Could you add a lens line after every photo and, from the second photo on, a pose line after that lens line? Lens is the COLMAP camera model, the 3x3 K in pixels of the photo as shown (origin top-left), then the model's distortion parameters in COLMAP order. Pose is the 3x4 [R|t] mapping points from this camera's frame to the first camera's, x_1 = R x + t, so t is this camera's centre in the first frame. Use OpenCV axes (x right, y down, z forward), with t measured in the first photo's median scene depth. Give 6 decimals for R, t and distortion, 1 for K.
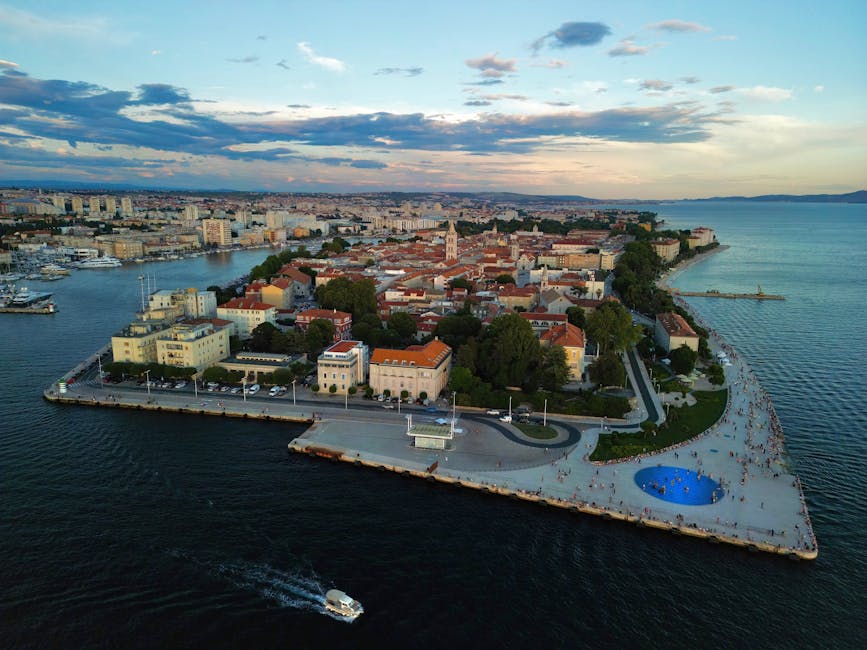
lens RADIAL K [[609.8, 0, 433.5], [0, 609.8, 325.0], [0, 0, 1]] dist [0.127674, -0.136730]
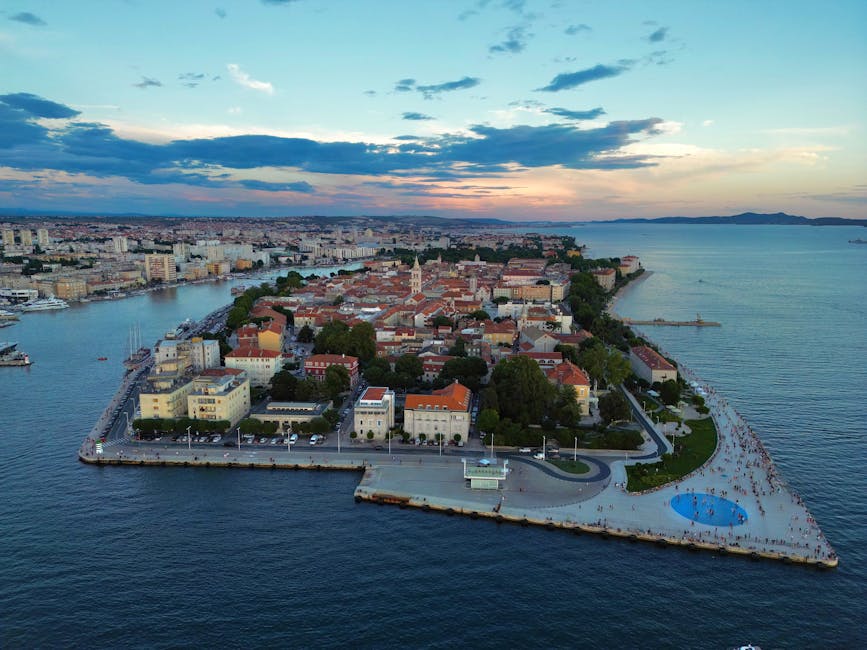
lens RADIAL K [[609.8, 0, 433.5], [0, 609.8, 325.0], [0, 0, 1]] dist [0.127674, -0.136730]
pose [[0.991230, -0.029576, 0.128795, -0.153392], [0.033875, 0.998935, -0.031321, -0.040928], [-0.127731, 0.035409, 0.991177, -0.065200]]
